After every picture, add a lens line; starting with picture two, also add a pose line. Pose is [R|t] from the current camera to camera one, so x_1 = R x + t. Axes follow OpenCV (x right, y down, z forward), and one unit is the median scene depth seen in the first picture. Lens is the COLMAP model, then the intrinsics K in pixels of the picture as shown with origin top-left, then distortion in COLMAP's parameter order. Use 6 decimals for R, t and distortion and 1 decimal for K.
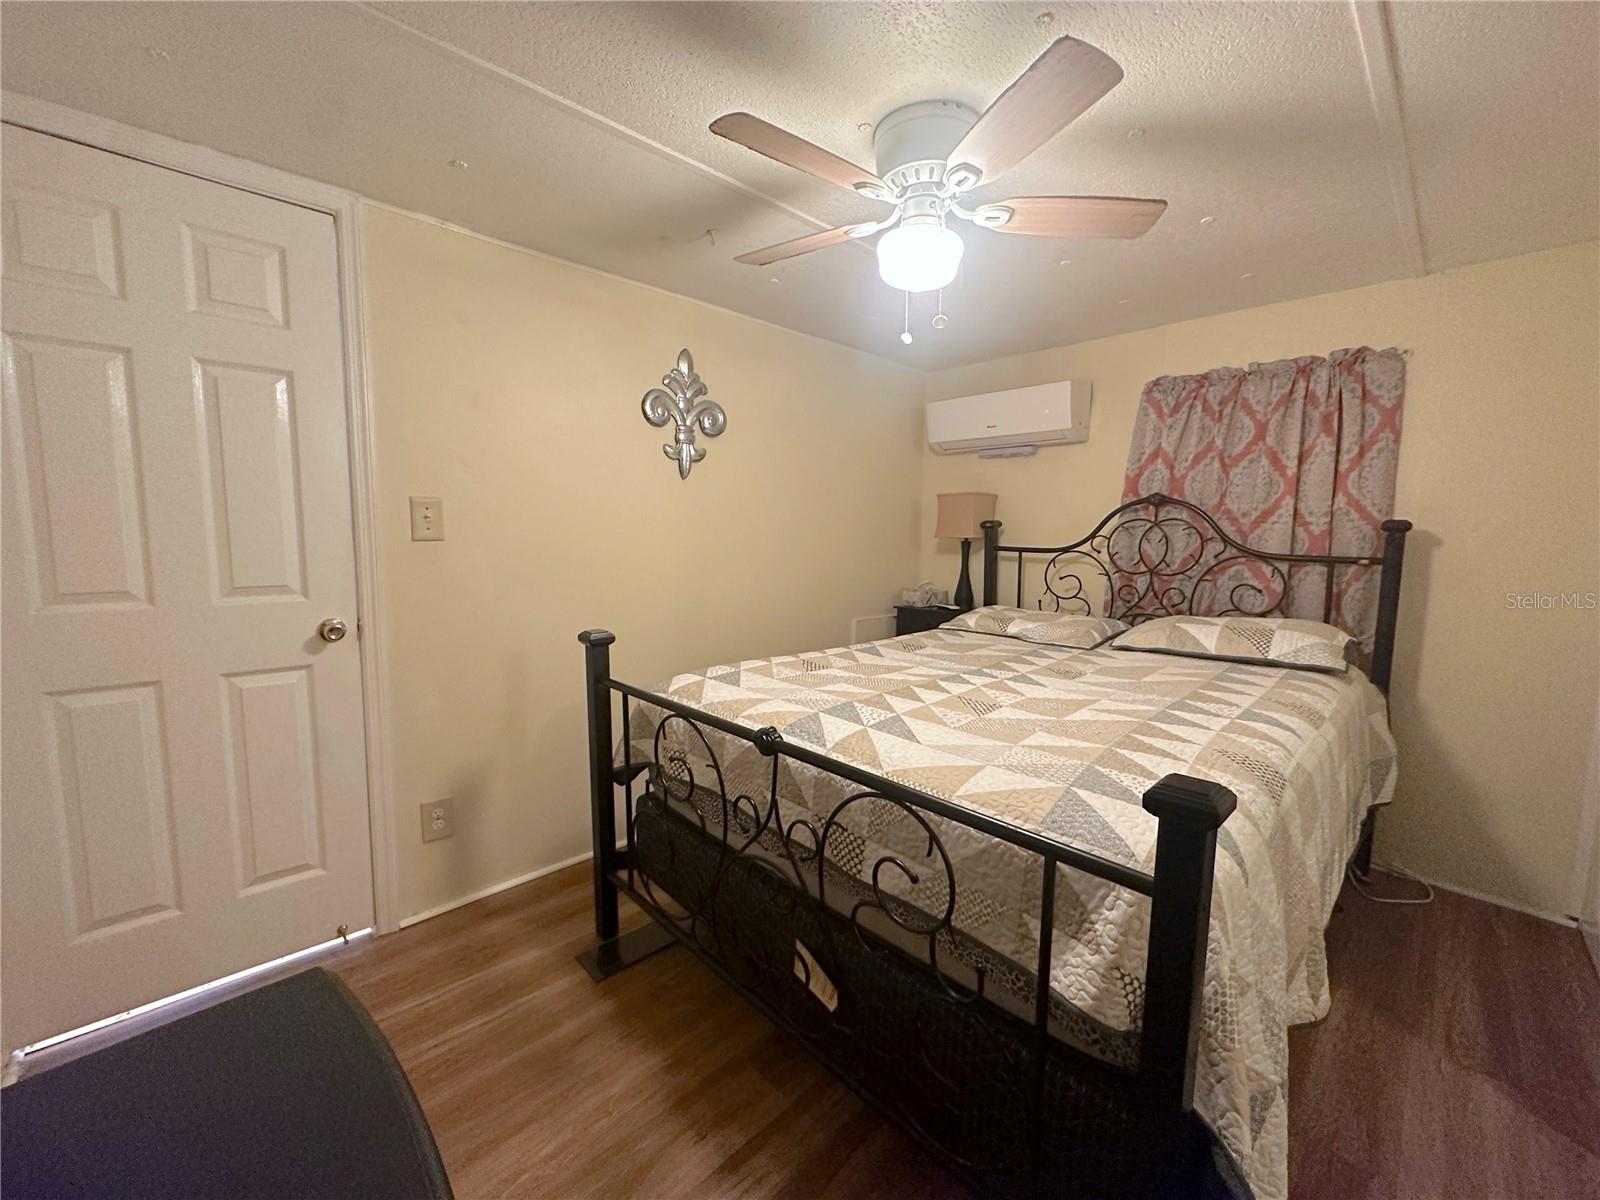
lens RADIAL K [[639.7, 0, 798.5], [0, 639.7, 599.5], [0, 0, 1]] dist [-0.004434, 0.000989]
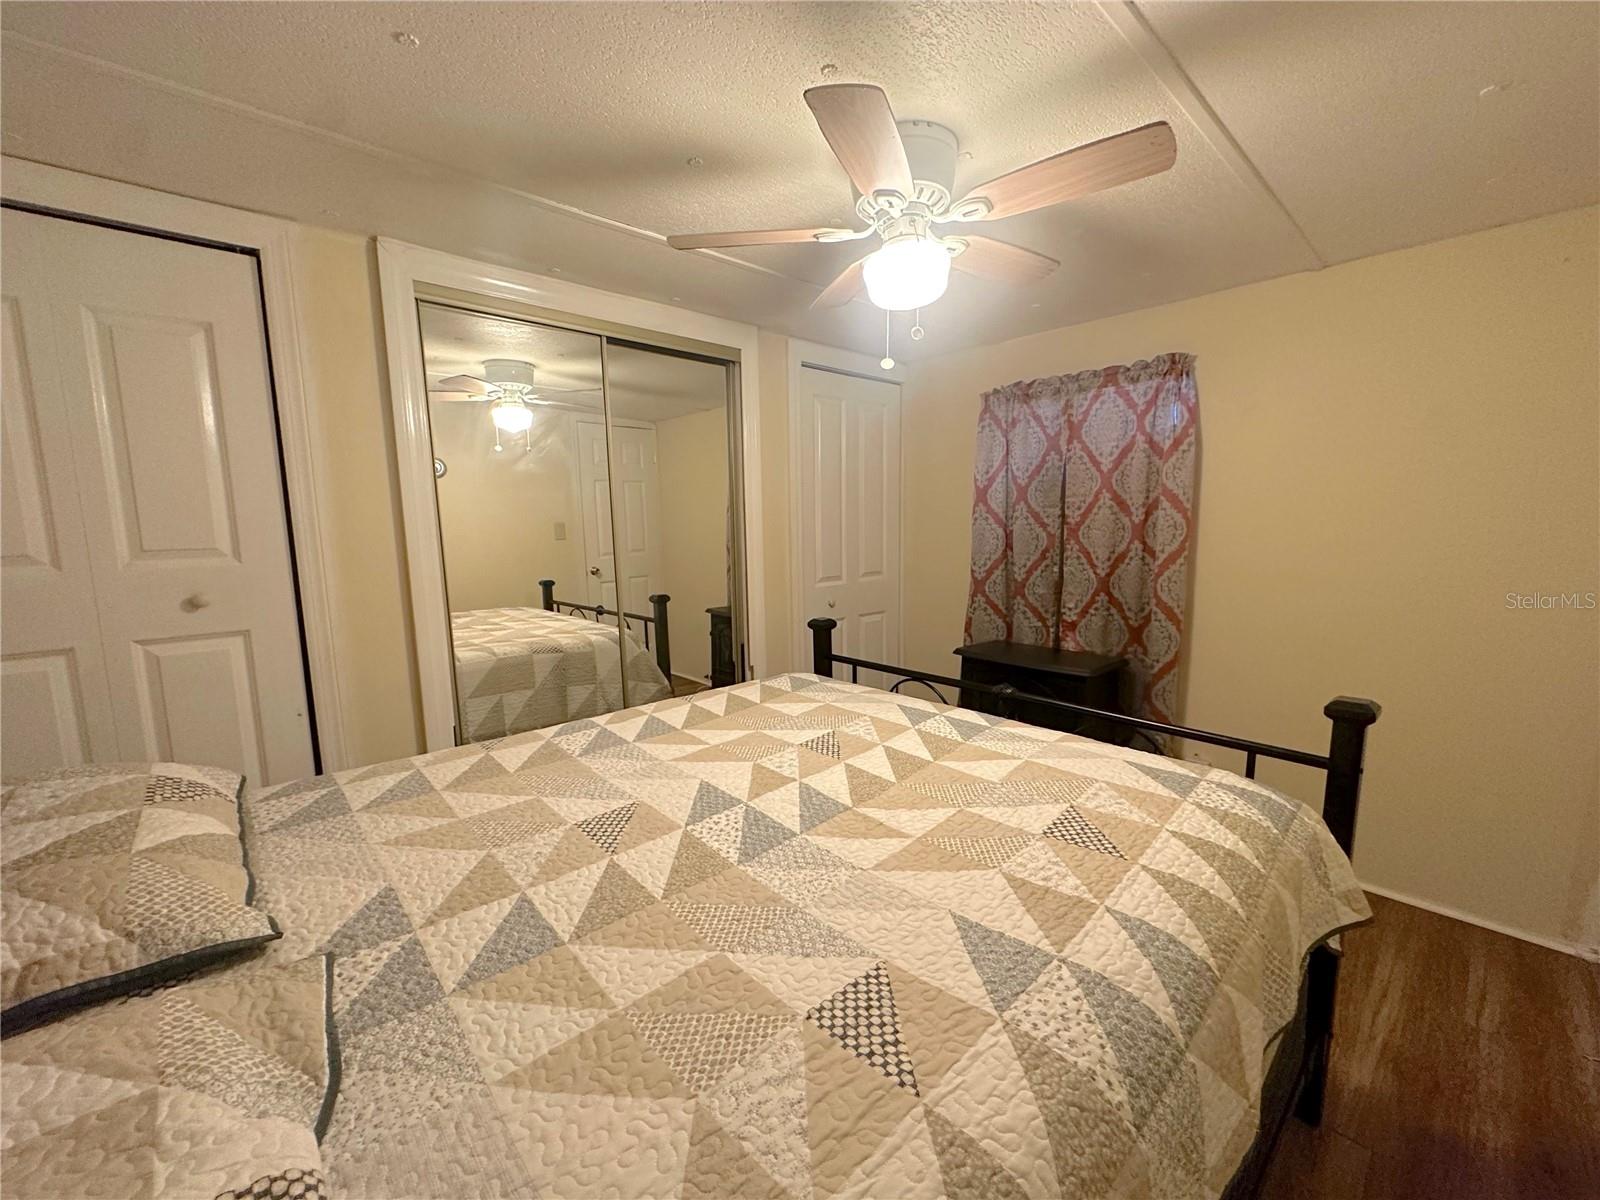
lens RADIAL K [[639.7, 0, 798.5], [0, 639.7, 599.5], [0, 0, 1]] dist [-0.004434, 0.000989]
pose [[-0.999686, 0.001670, 0.025007, 0.215078], [0.007479, 0.972193, 0.234060, -0.180505], [-0.023920, 0.234173, -0.971901, 1.329937]]
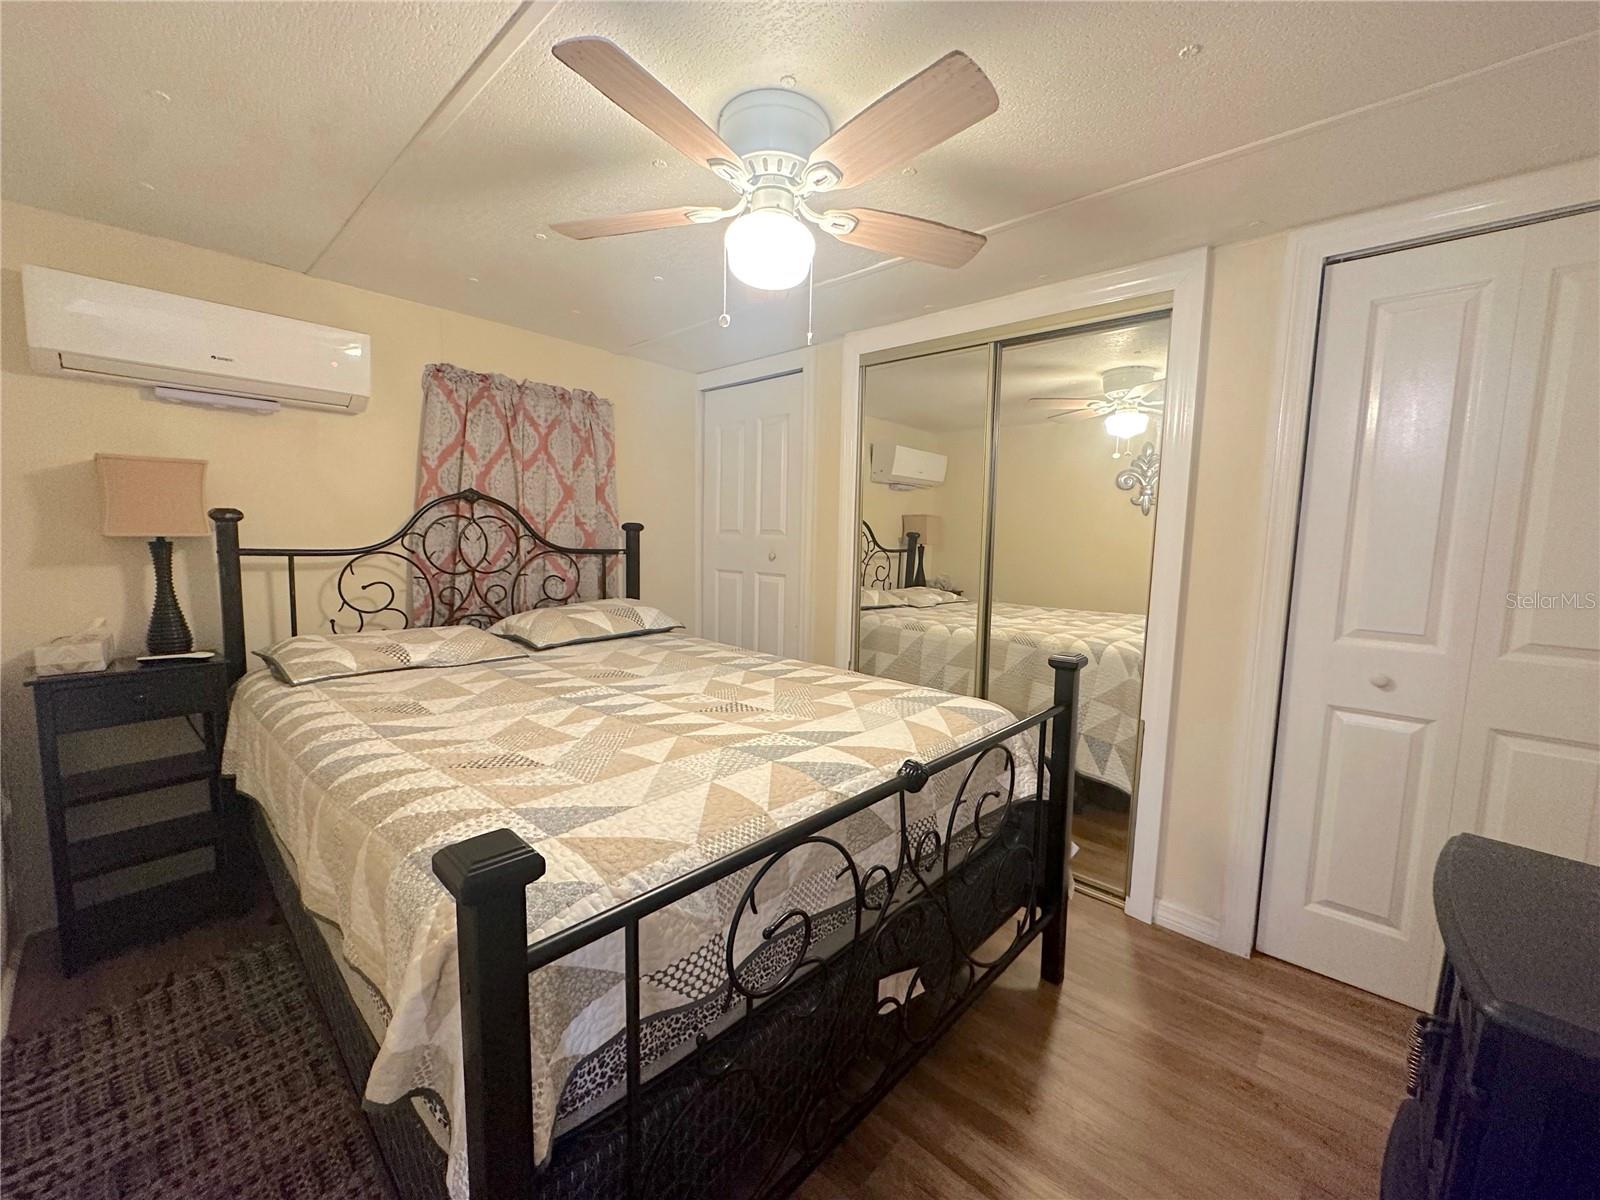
lens RADIAL K [[639.7, 0, 798.5], [0, 639.7, 599.5], [0, 0, 1]] dist [-0.004434, 0.000989]
pose [[-0.060421, -0.111716, 0.991902, -0.520583], [0.084577, 0.989571, 0.116605, -0.084592], [-0.994583, 0.090937, -0.050342, 0.673324]]
